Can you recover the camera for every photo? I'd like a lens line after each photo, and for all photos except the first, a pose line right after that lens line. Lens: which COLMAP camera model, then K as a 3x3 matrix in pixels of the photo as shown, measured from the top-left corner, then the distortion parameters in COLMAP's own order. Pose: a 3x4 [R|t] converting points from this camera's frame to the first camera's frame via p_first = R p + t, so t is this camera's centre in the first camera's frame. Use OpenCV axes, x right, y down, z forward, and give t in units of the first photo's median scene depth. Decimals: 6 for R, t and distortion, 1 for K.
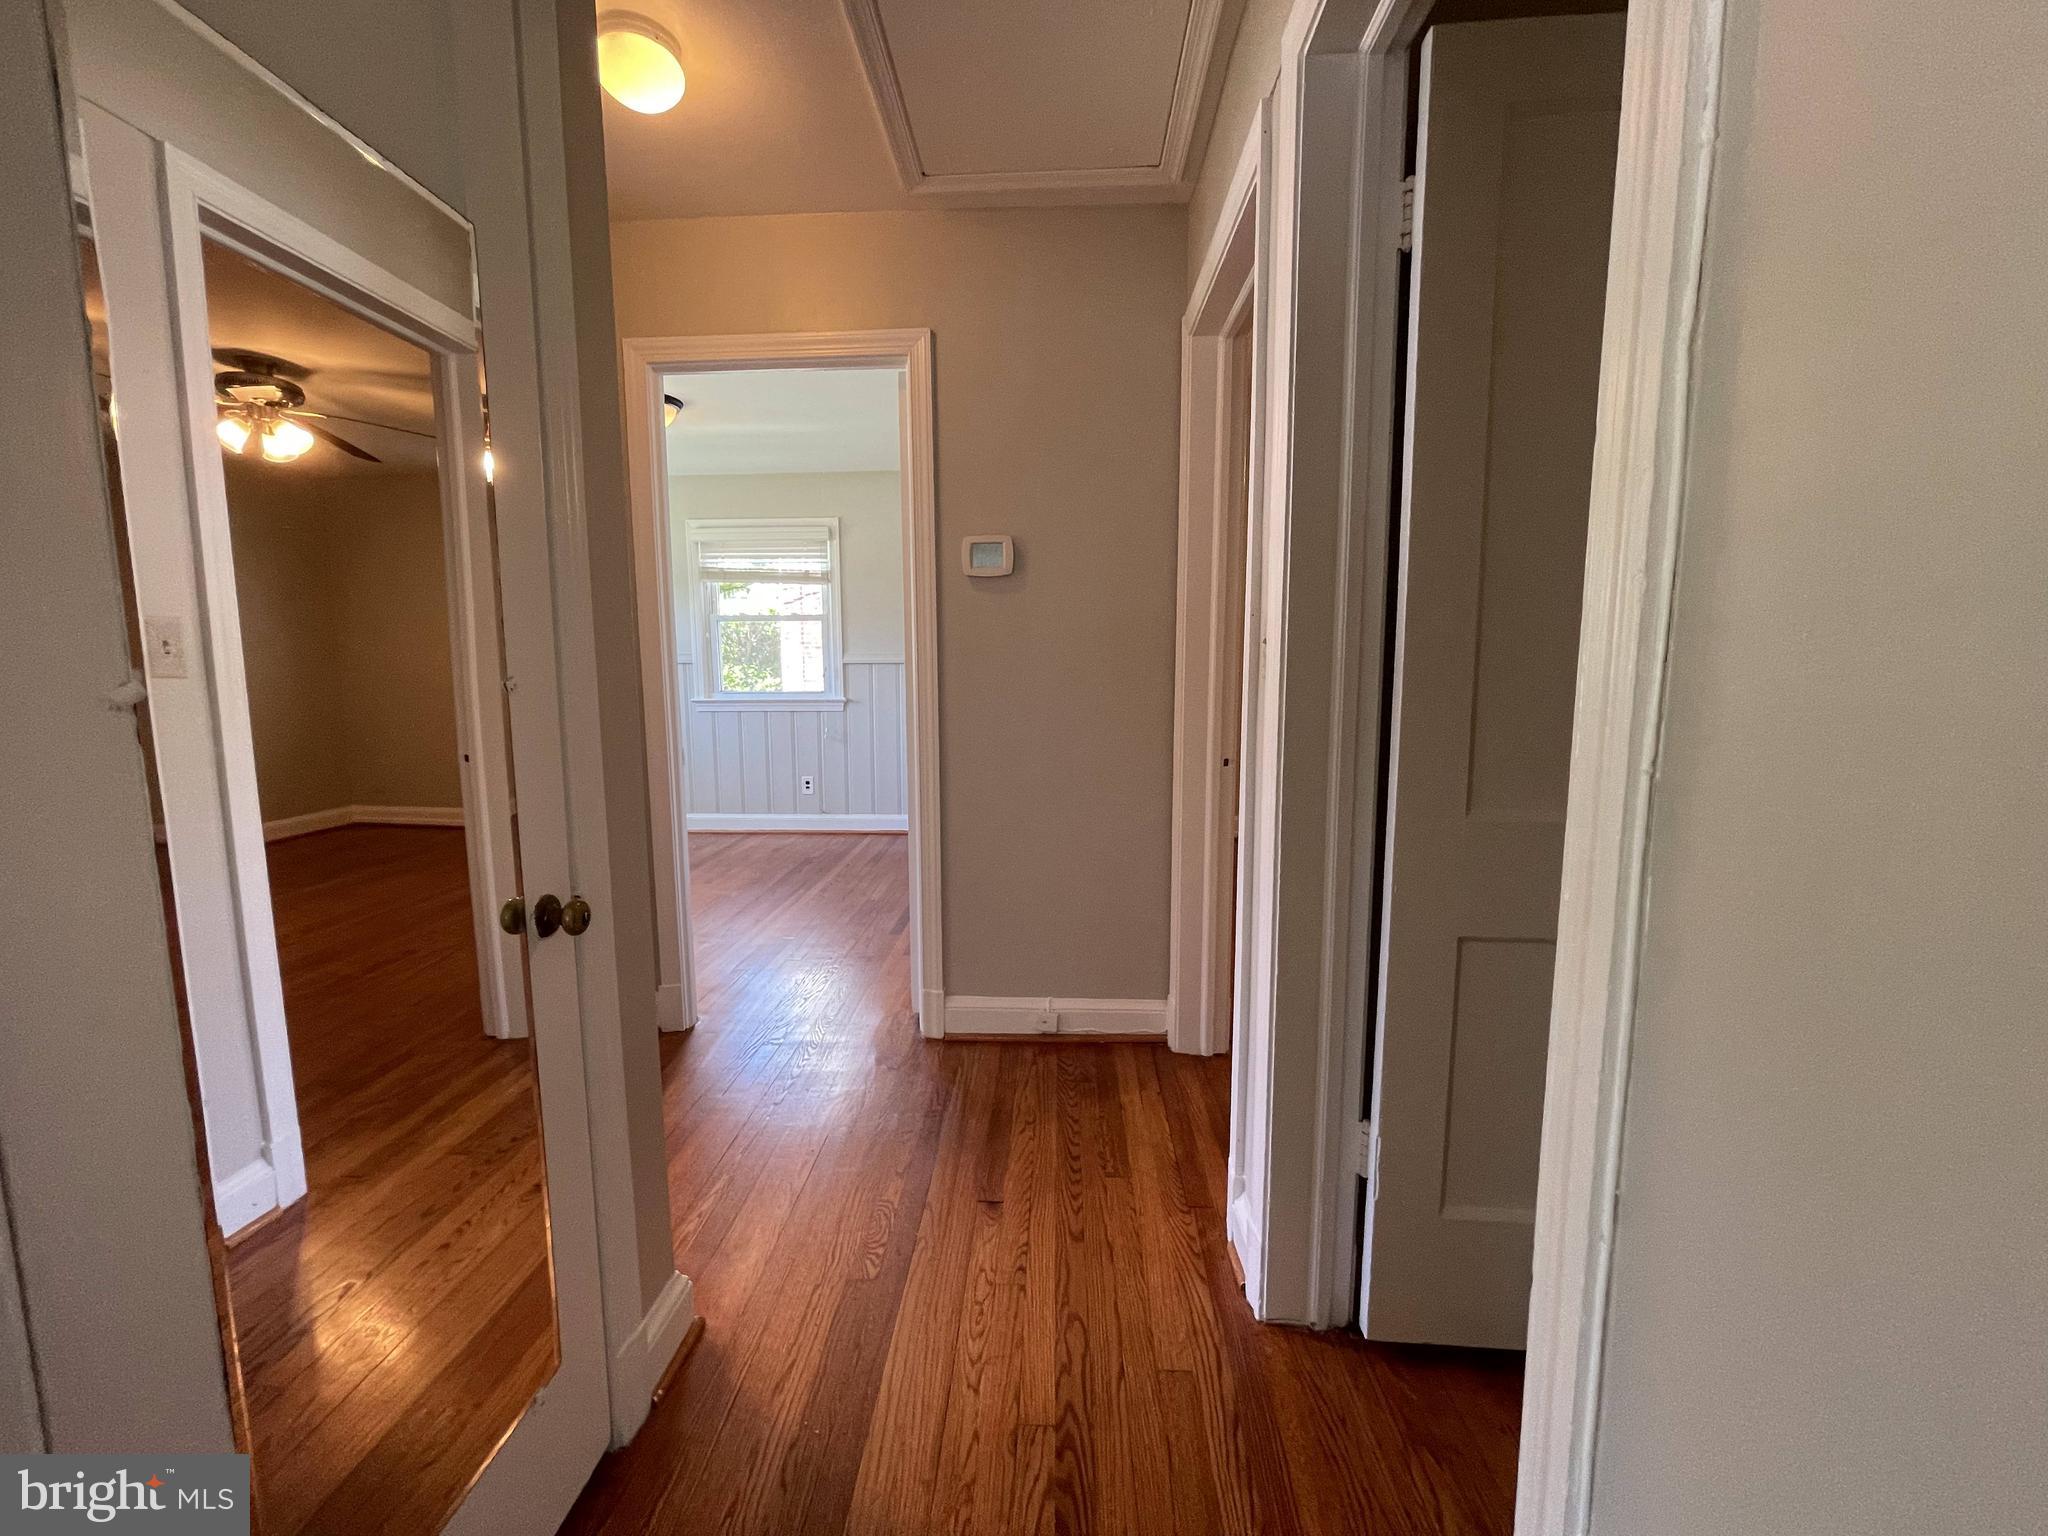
lens RADIAL K [[829.9, 0, 1034.8], [0, 829.9, 772.7], [0, 0, 1]] dist [0.000945, -0.001224]
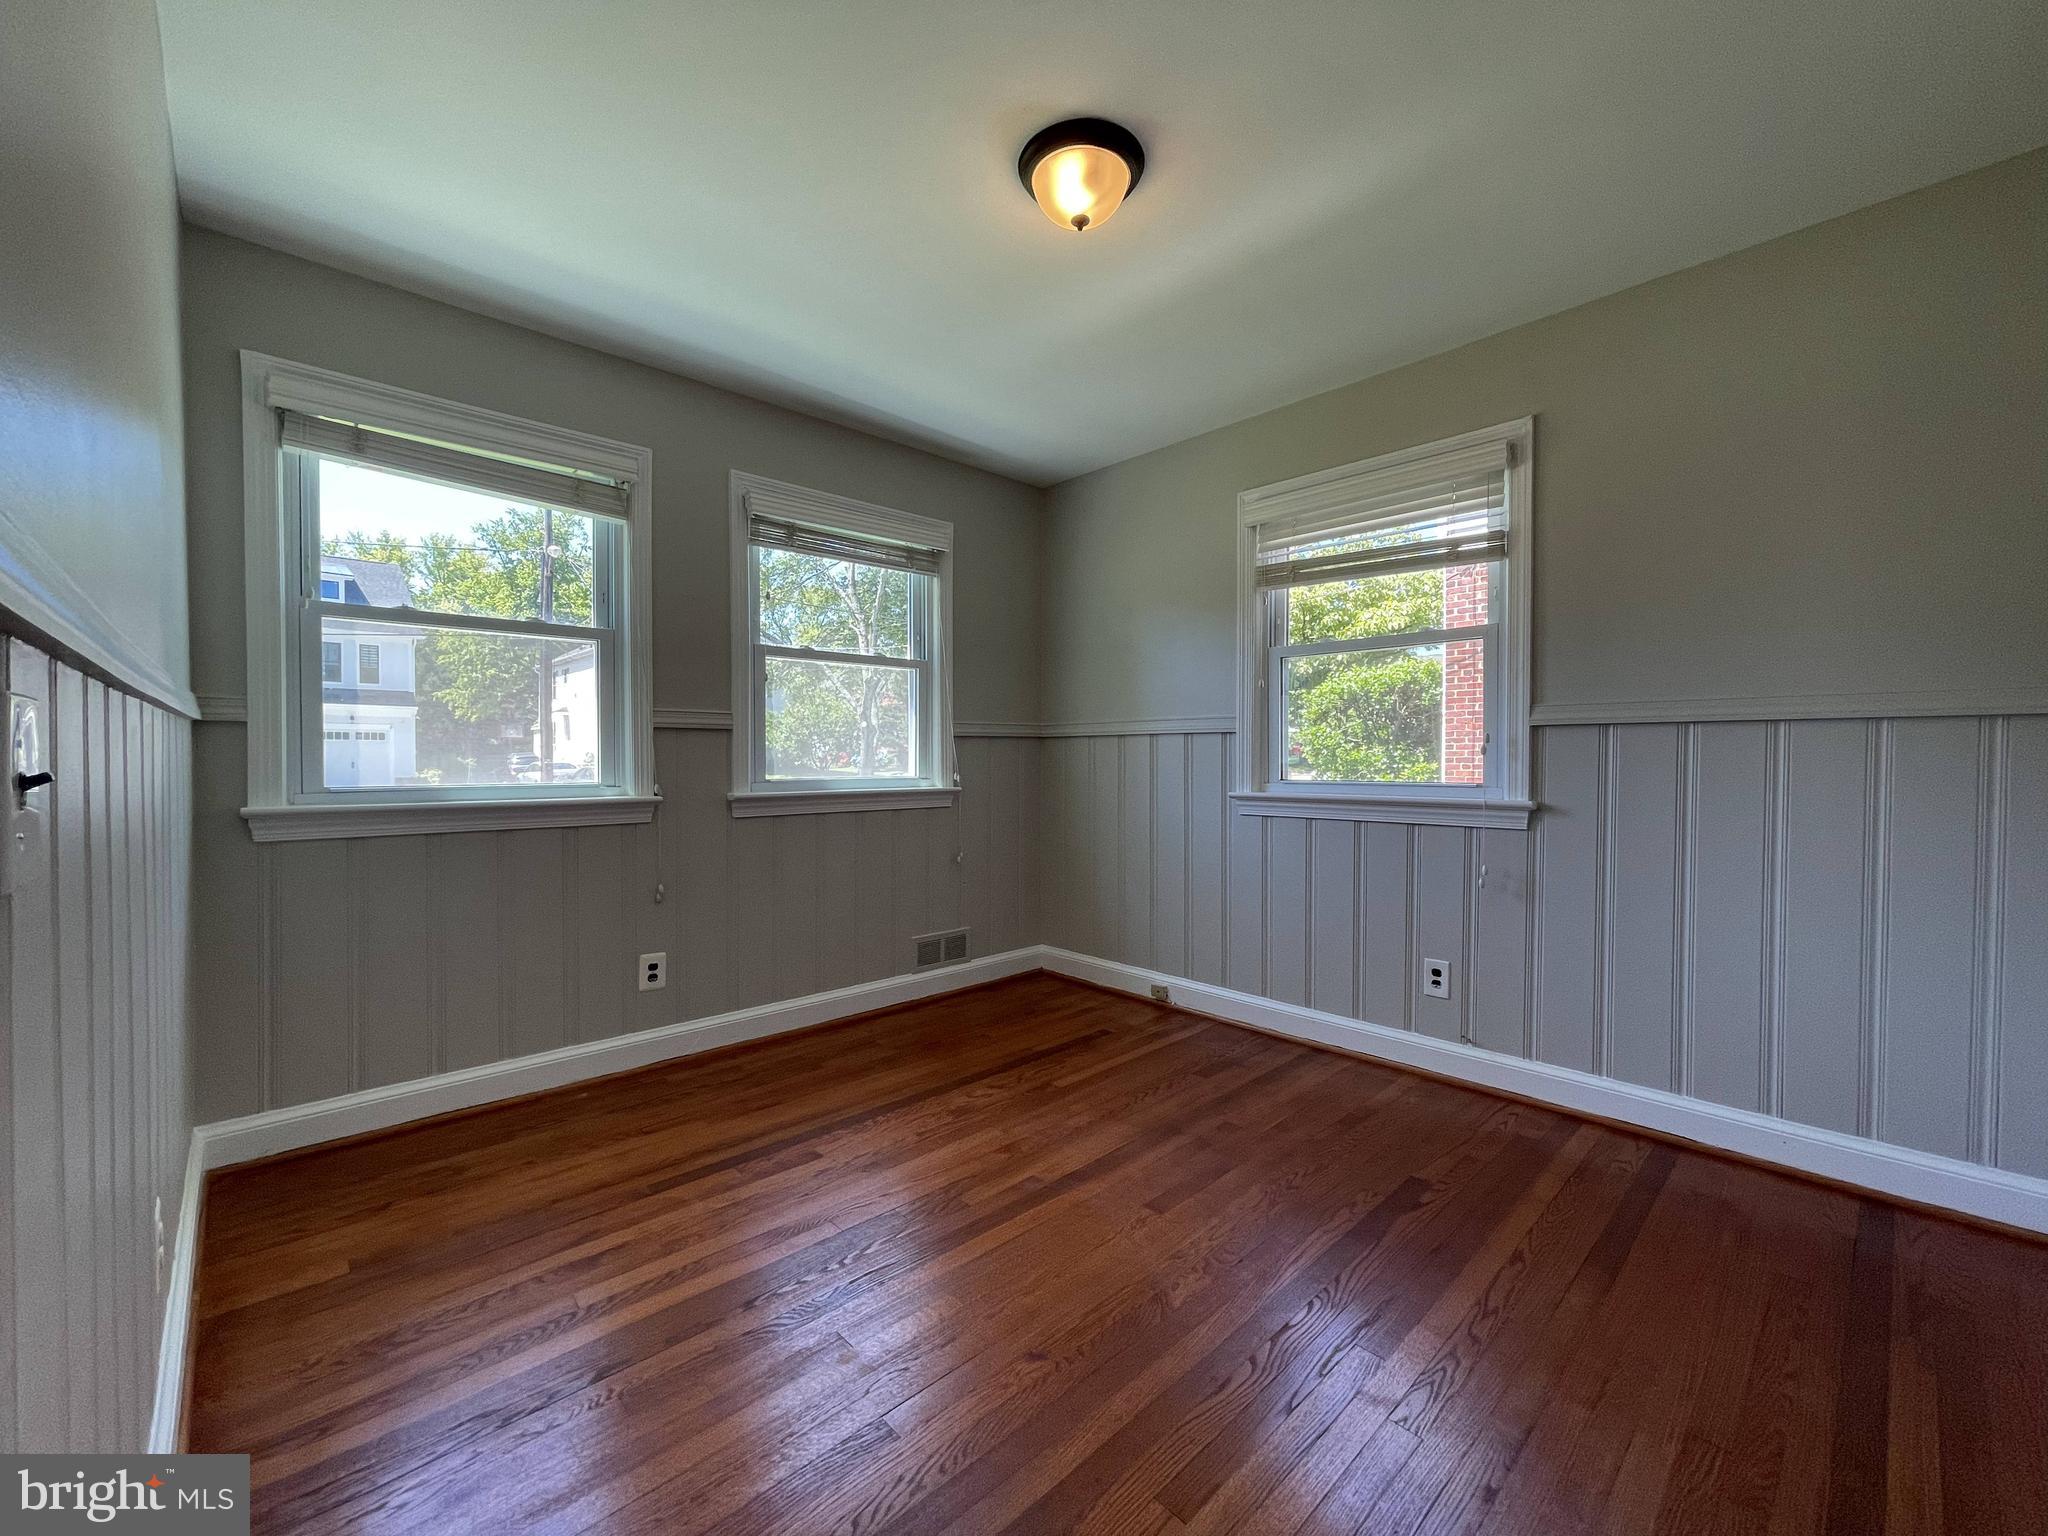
lens RADIAL K [[830.6, 0, 1013.0], [0, 830.6, 766.5], [0, 0, 1]] dist [-0.002053, 0.000598]
pose [[0.700947, 0.010447, -0.713137, -0.104854], [-0.090402, 0.993129, -0.074307, -0.049213], [0.707461, 0.116554, 0.697075, 0.480427]]
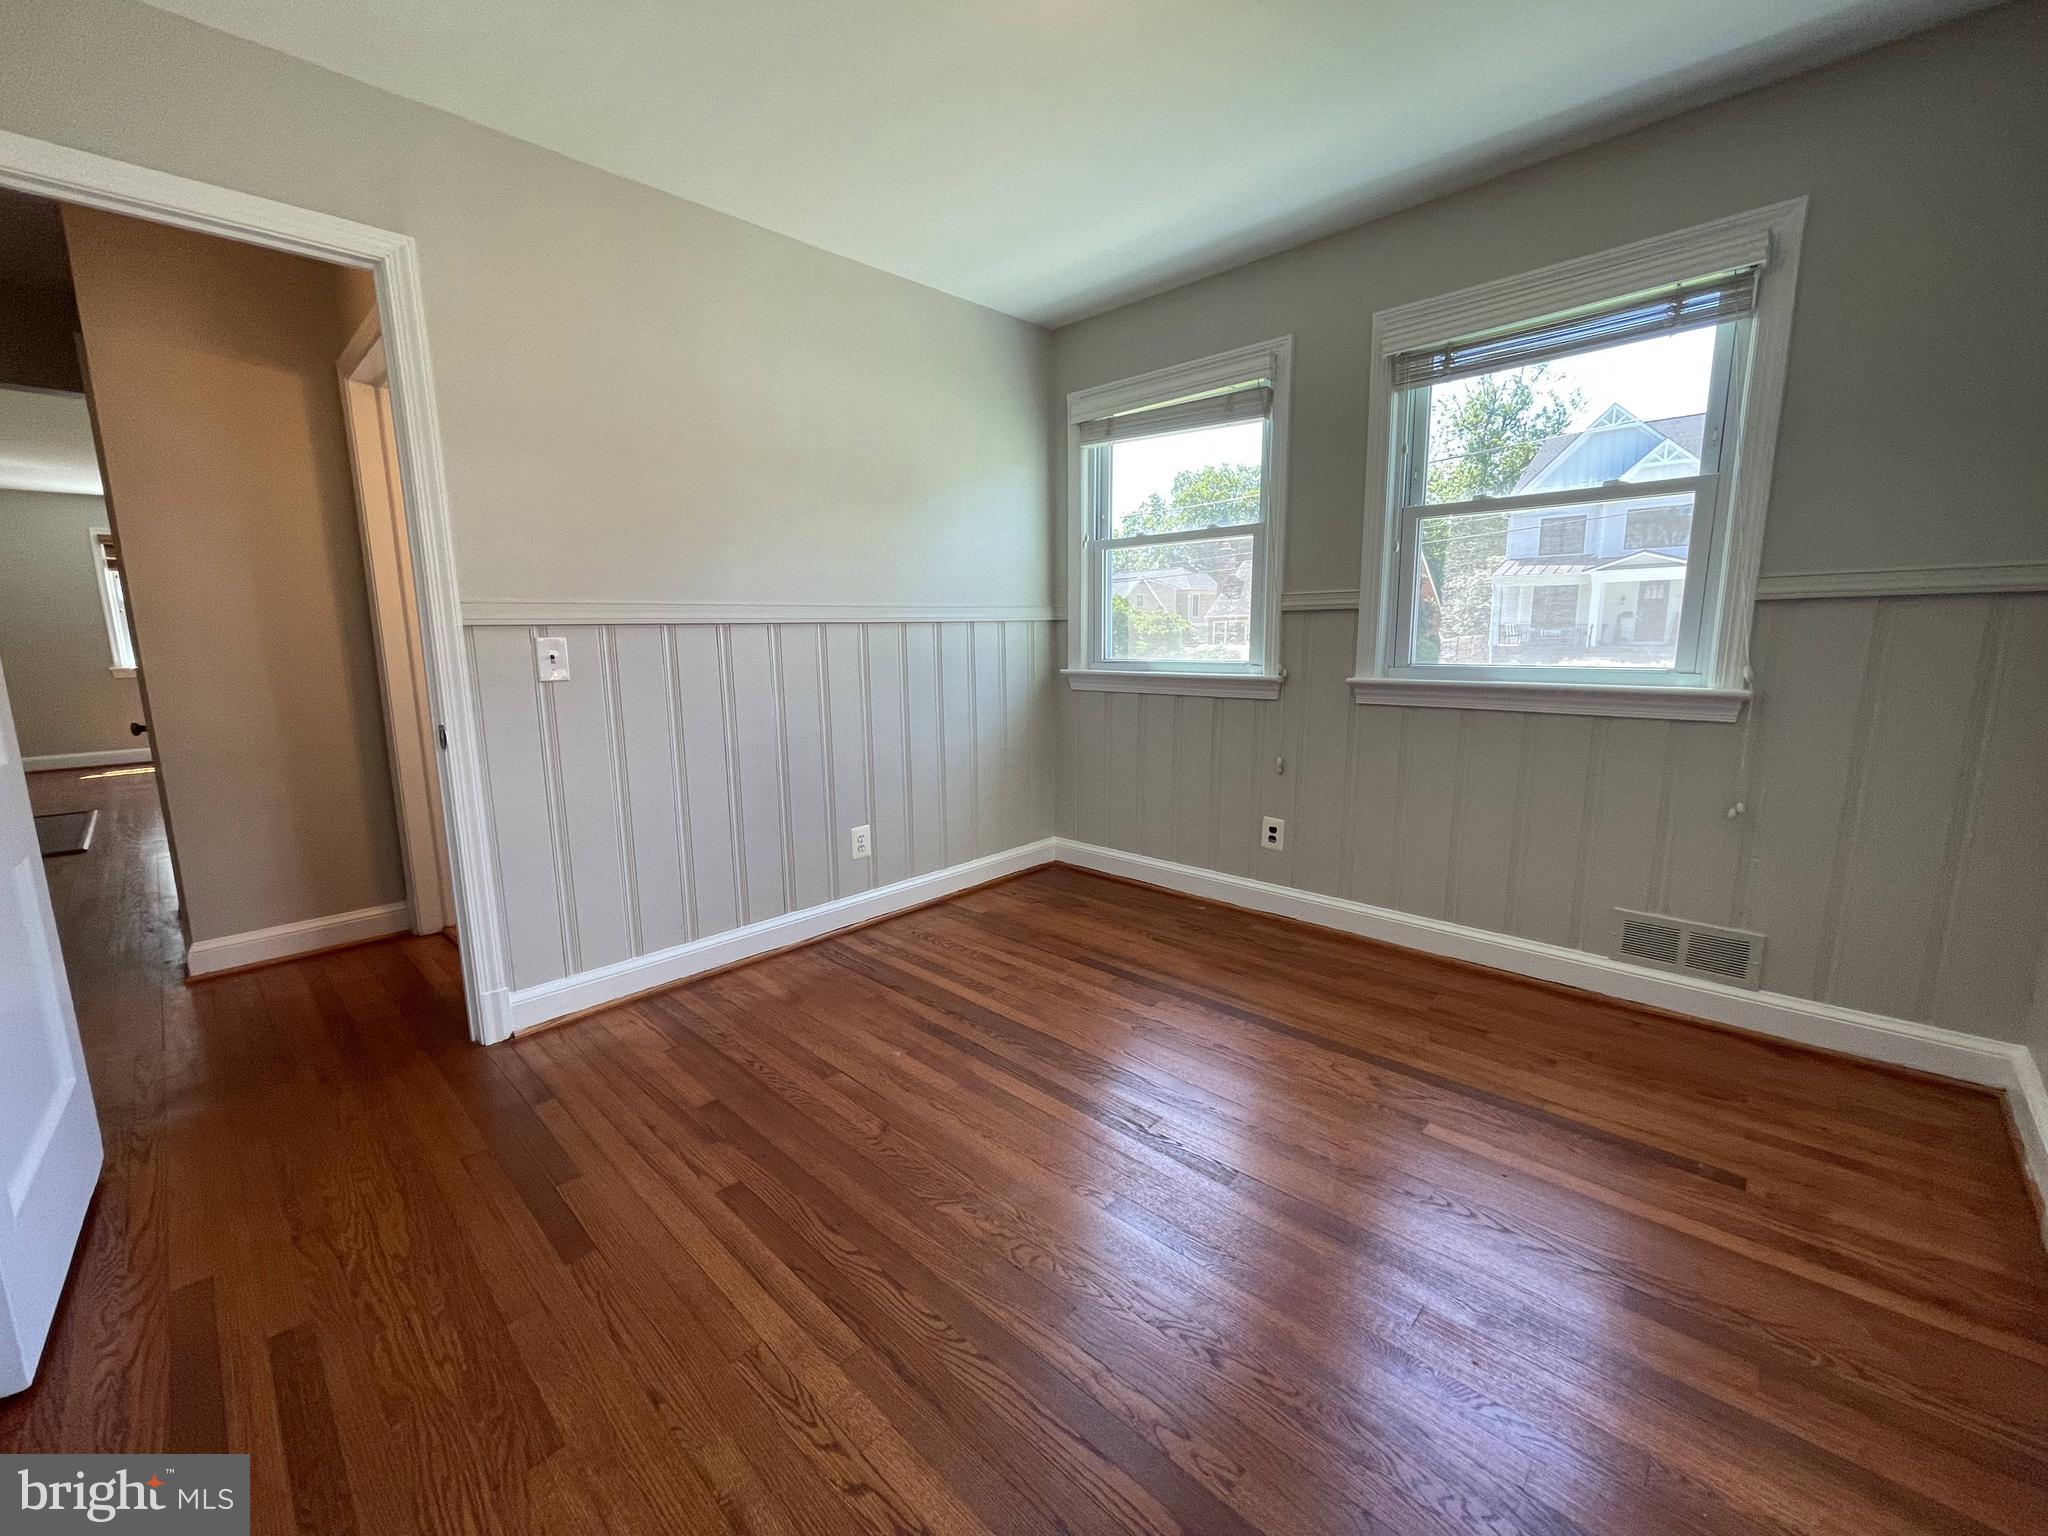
lens RADIAL K [[830.6, 0, 1016.8], [0, 830.6, 770.2], [0, 0, 1]] dist [-0.002053, 0.000598]
pose [[-0.677653, 0.130424, -0.723724, -0.097584], [-0.078569, 0.965673, 0.247593, -0.111544], [0.731172, 0.224645, -0.644144, 0.924307]]
